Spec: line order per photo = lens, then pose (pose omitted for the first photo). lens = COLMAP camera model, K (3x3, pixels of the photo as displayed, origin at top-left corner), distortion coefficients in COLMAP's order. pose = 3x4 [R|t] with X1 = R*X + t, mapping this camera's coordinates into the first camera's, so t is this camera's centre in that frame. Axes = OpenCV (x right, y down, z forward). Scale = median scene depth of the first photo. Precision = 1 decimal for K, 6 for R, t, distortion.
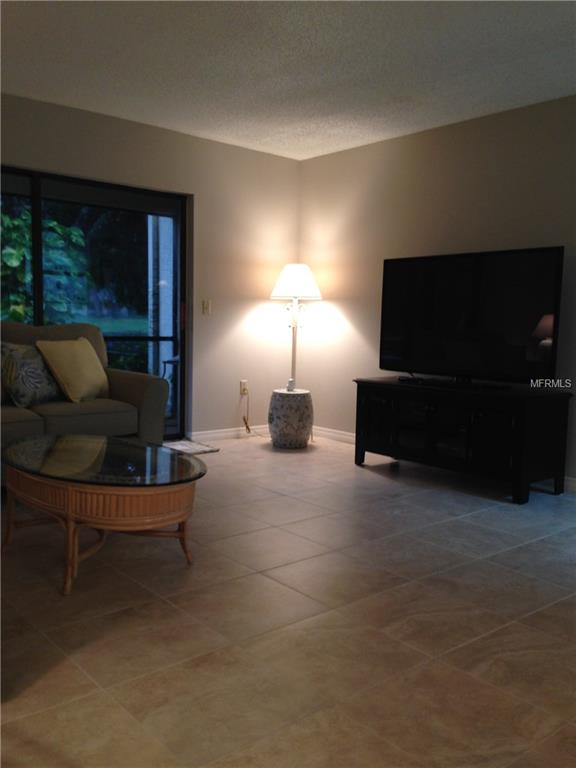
lens RADIAL K [[705.5, 0, 288.0], [0, 705.5, 384.0], [0, 0, 1]] dist [0.088305, 0.012334]
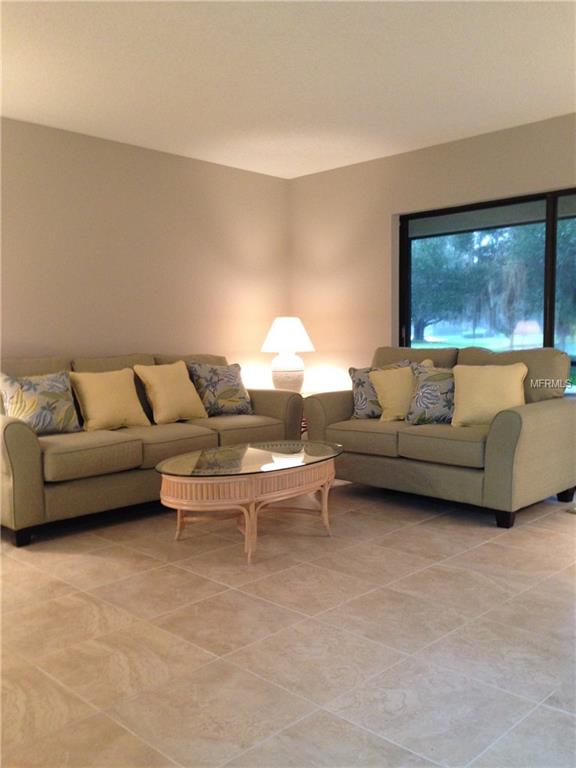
lens RADIAL K [[705.5, 0, 288.0], [0, 705.5, 384.0], [0, 0, 1]] dist [0.088305, 0.012334]
pose [[0.071824, 0.050892, -0.996118, 0.971598], [-0.070768, 0.996441, 0.045806, -0.089652], [0.994904, 0.067203, 0.075170, 0.949591]]
